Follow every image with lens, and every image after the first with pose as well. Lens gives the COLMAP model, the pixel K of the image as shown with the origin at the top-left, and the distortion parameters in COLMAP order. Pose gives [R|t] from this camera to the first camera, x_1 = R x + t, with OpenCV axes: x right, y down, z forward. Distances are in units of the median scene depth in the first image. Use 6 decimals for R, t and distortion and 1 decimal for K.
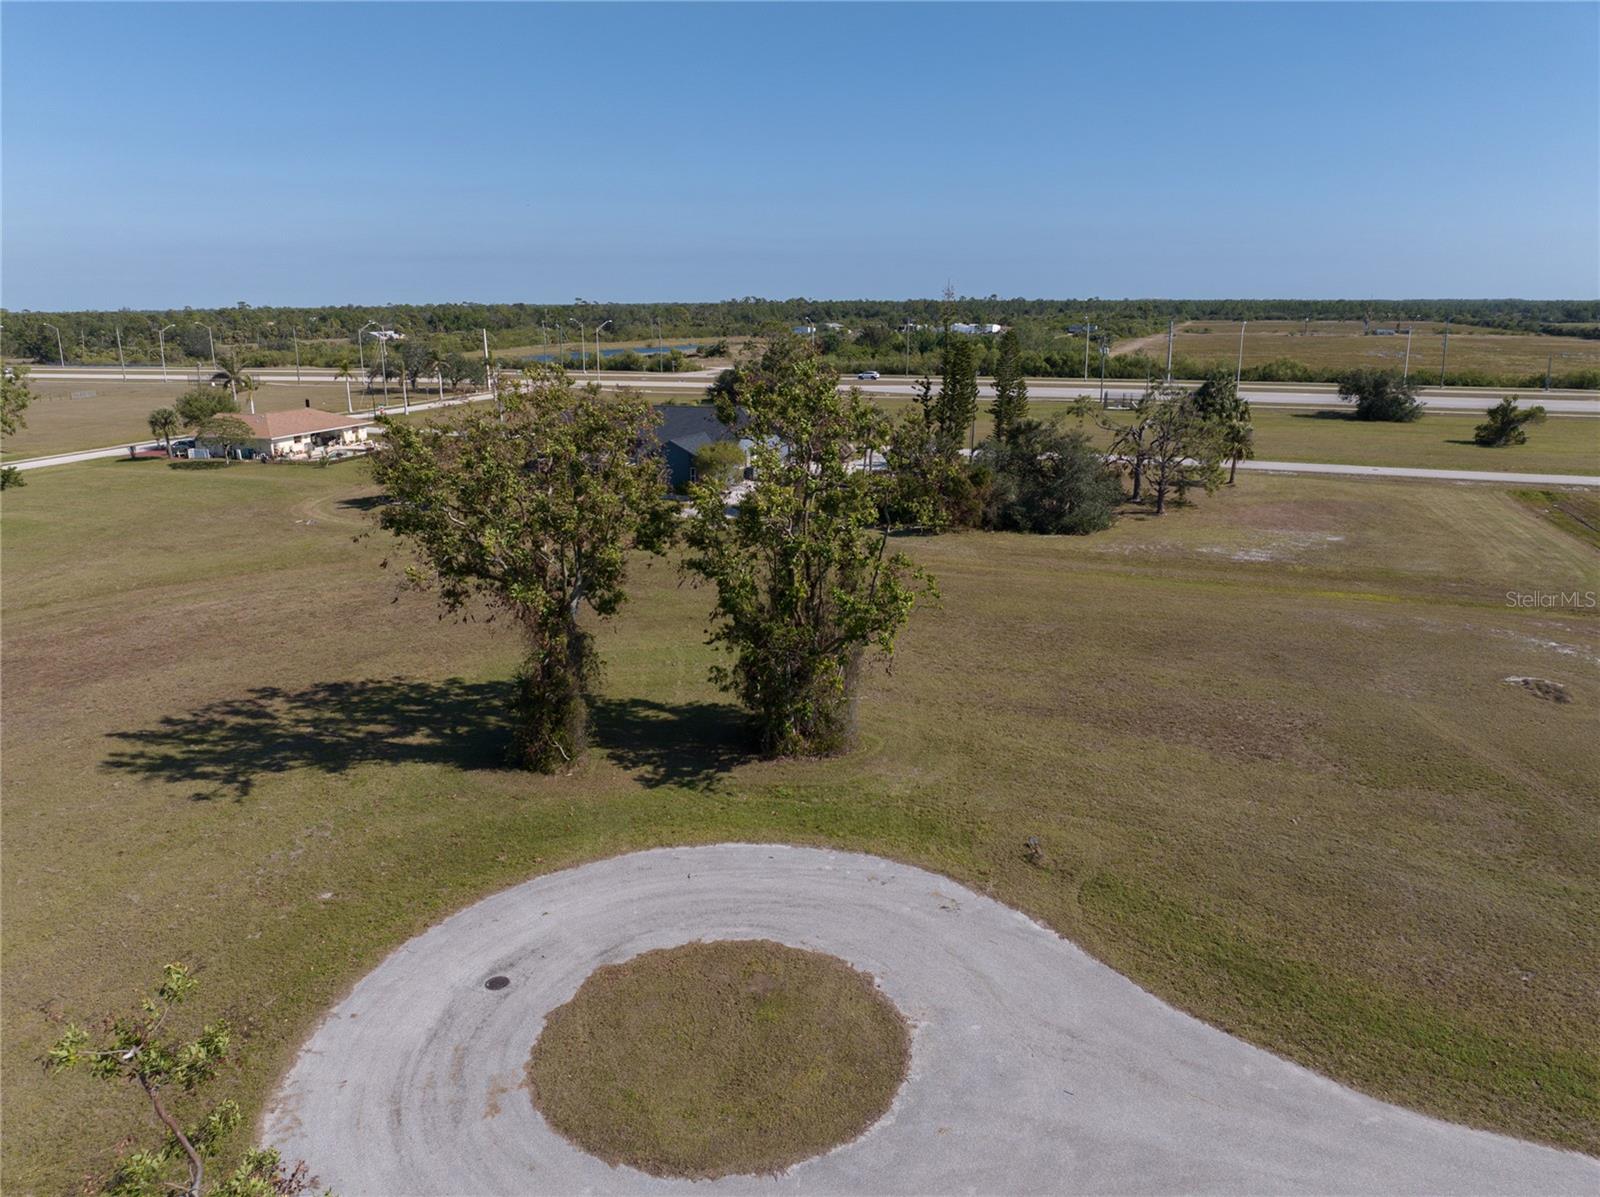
lens RADIAL K [[1124.4, 0, 802.8], [0, 1124.4, 603.0], [0, 0, 1]] dist [-0.036747, -0.003097]
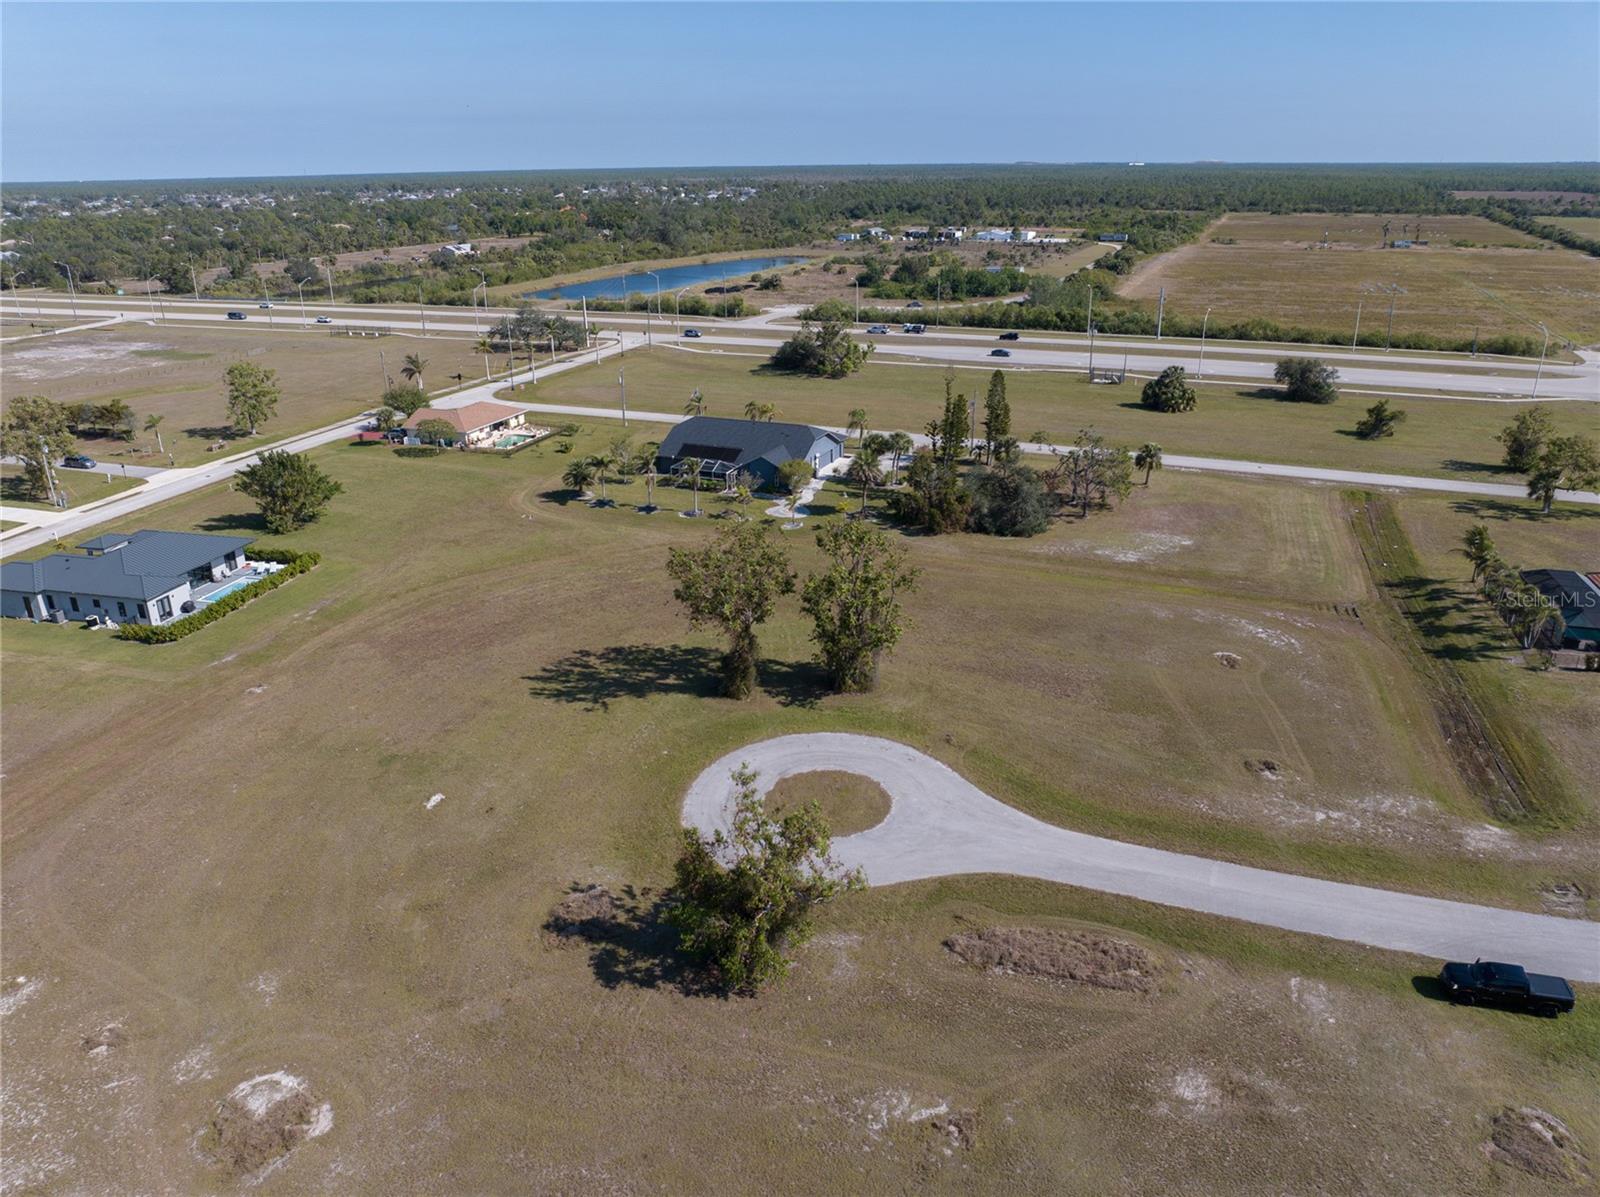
lens RADIAL K [[1128.0, 0, 800.2], [0, 1128.0, 592.4], [0, 0, 1]] dist [-0.037670, 0.004713]
pose [[0.999284, 0.008708, -0.036827, -0.024779], [-0.004827, 0.994547, 0.104180, -0.289369], [0.037533, -0.103927, 0.993876, -1.180070]]
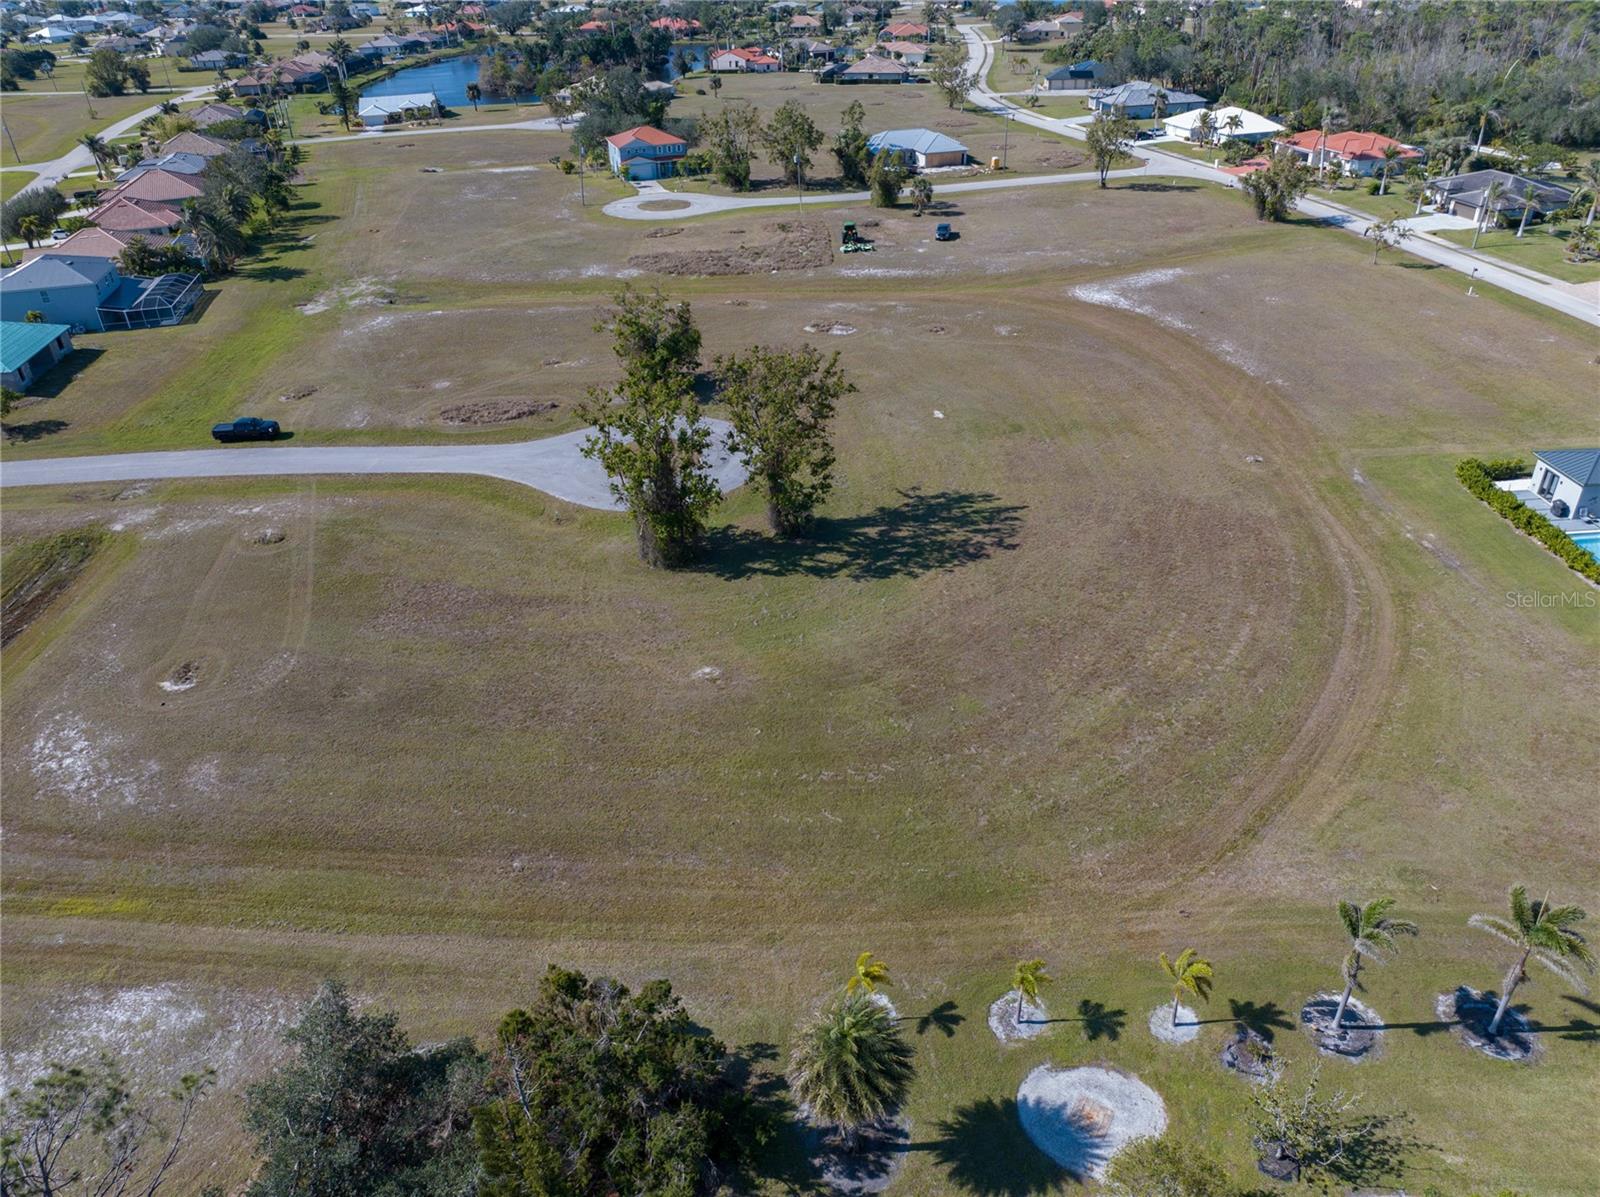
lens RADIAL K [[1129.7, 0, 800.4], [0, 1129.7, 595.4], [0, 0, 1]] dist [-0.052269, 0.026619]
pose [[-0.960465, 0.173553, -0.217683, 0.222103], [-0.036589, 0.696435, 0.716686, -1.265161], [0.275985, 0.696317, -0.662552, 2.494182]]
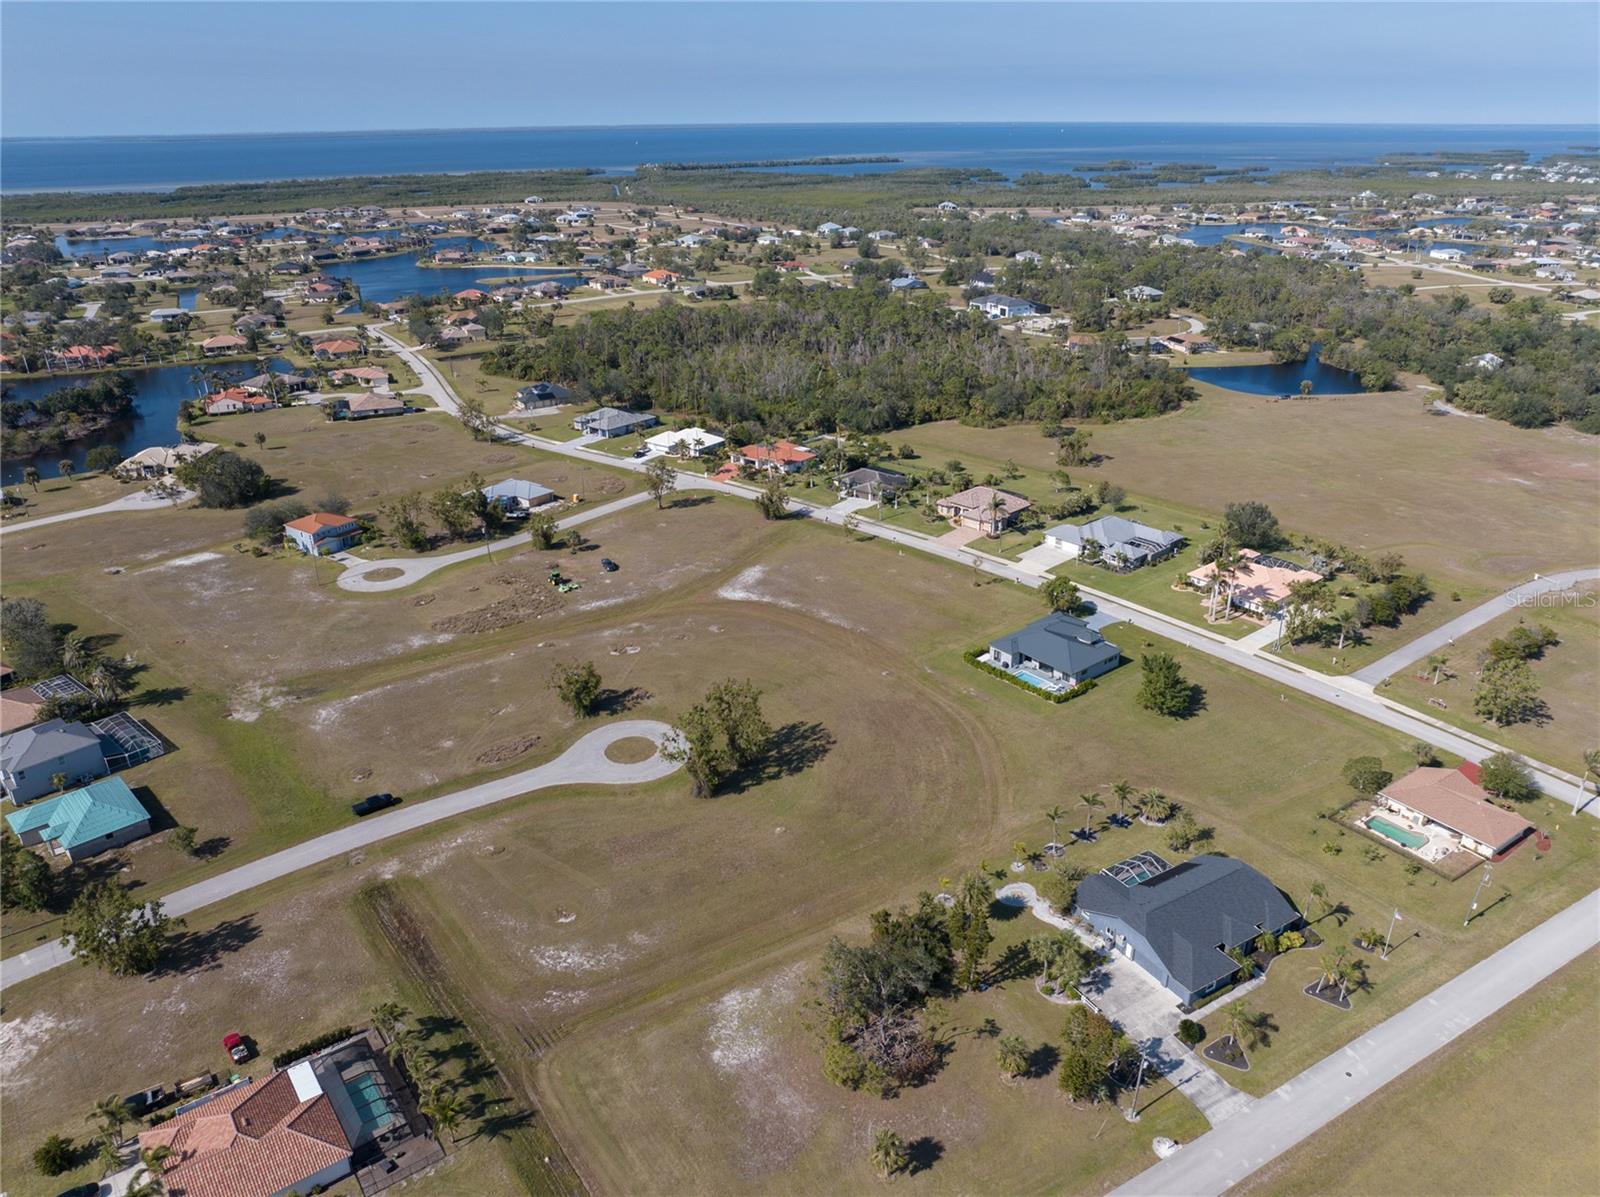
lens RADIAL K [[1128.0, 0, 800.2], [0, 1128.0, 592.4], [0, 0, 1]] dist [-0.037670, 0.004713]
pose [[-0.622853, 0.317333, -0.715090, 2.531059], [-0.192186, 0.823969, 0.533047, -2.776813], [0.758365, 0.469441, -0.452225, 2.865811]]
